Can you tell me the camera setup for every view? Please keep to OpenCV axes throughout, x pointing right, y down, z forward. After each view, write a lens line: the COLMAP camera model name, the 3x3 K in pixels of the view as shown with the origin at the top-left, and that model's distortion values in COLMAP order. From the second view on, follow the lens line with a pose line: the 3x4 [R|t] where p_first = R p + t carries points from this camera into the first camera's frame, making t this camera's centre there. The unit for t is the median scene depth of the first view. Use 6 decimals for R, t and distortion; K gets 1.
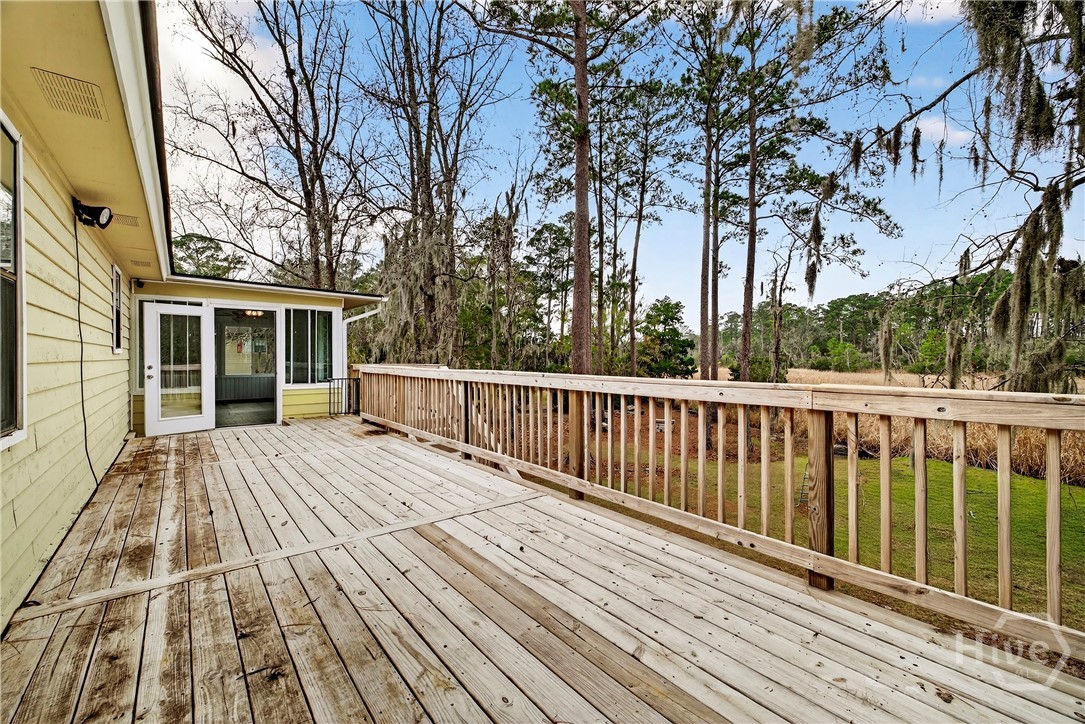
lens RADIAL K [[457.0, 0, 544.0], [0, 457.0, 363.0], [0, 0, 1]] dist [0.011936, -0.001663]
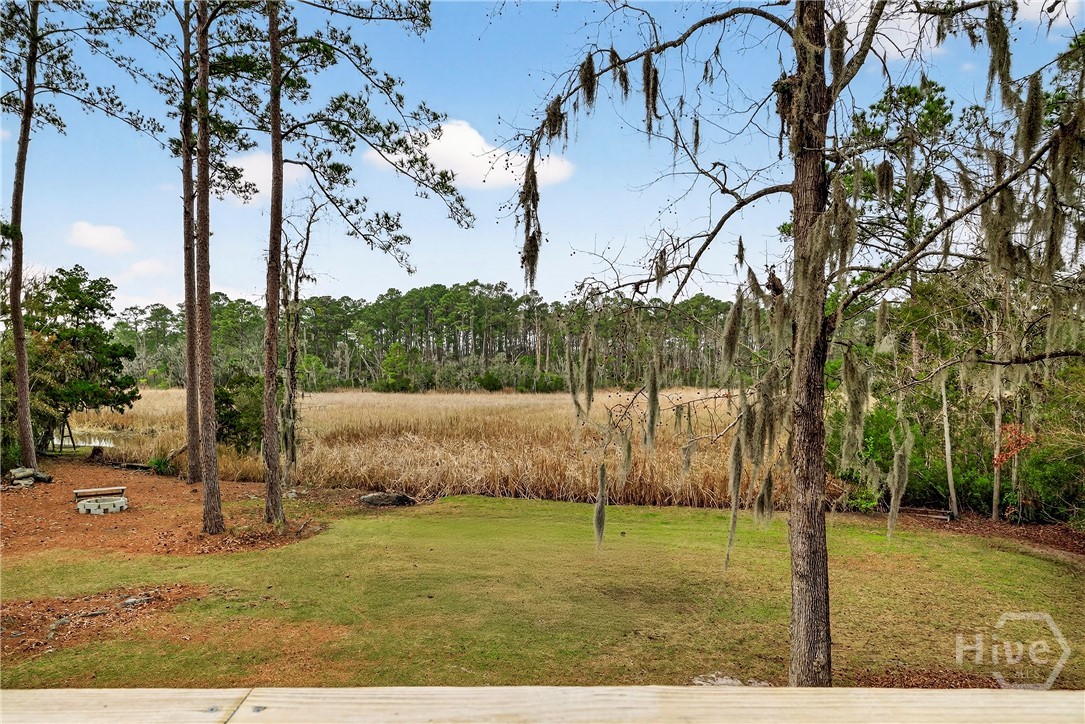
lens RADIAL K [[643.3, 0, 509.7], [0, 643.3, 402.5], [0, 0, 1]] dist [0.006099, 0.000446]
pose [[0.628481, -0.031937, 0.777169, -0.047862], [0.005275, 0.999309, 0.036799, -0.008098], [-0.777807, -0.019028, 0.628215, 0.179509]]
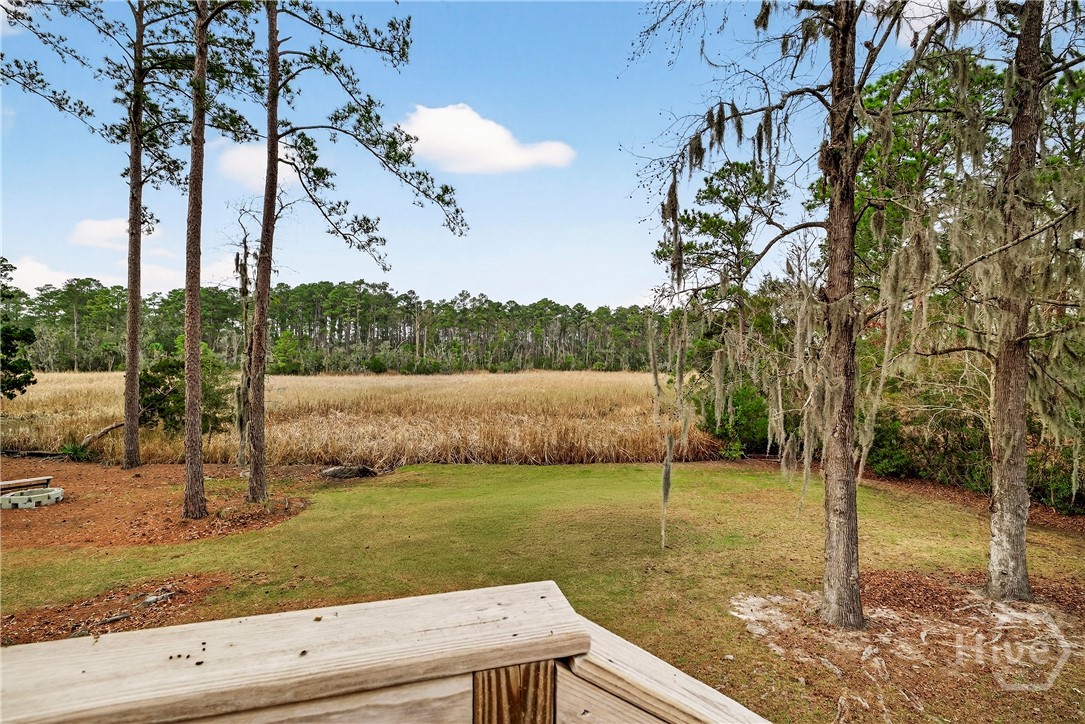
lens RADIAL K [[512.1, 0, 544.7], [0, 512.1, 363.8], [0, 0, 1]] dist [0.007270, 0.000051]
pose [[0.361750, -0.003944, 0.932267, -0.107575], [0.003484, 0.999990, 0.002879, -0.010300], [-0.932269, 0.002207, 0.361760, 0.350917]]
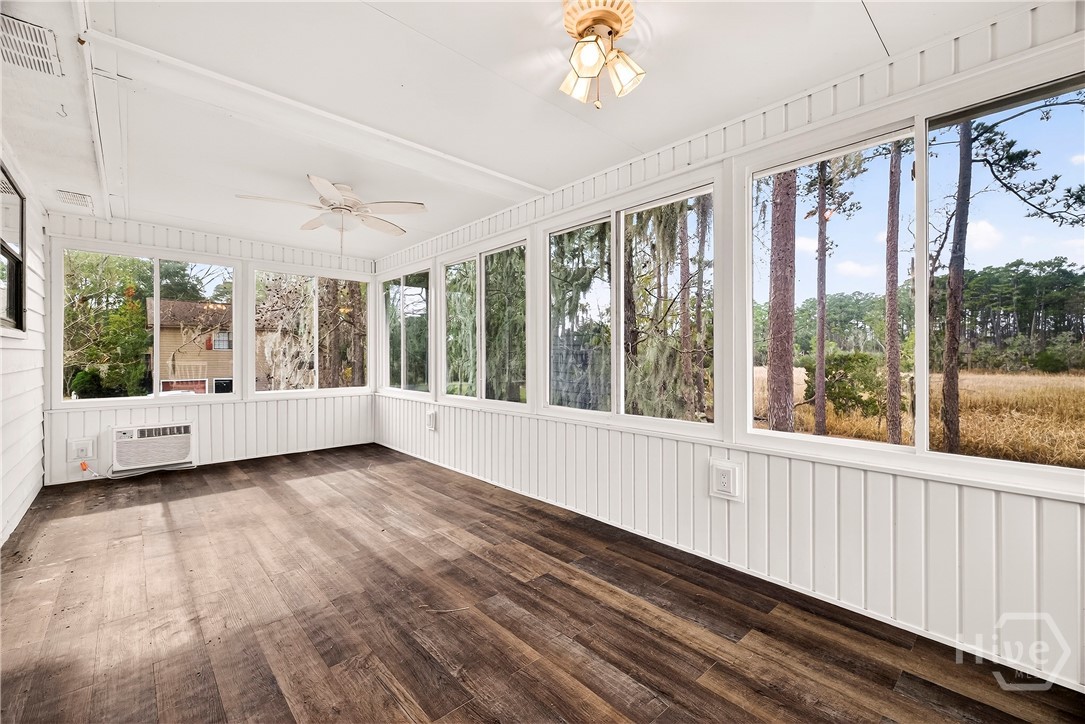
lens RADIAL K [[457.0, 0, 544.6], [0, 457.0, 354.6], [0, 0, 1]] dist [0.011936, -0.001663]
pose [[0.997929, -0.000984, 0.064316, -0.256762], [0.001949, 0.999887, -0.014931, 0.000359], [-0.064294, 0.015025, 0.997818, 0.317858]]
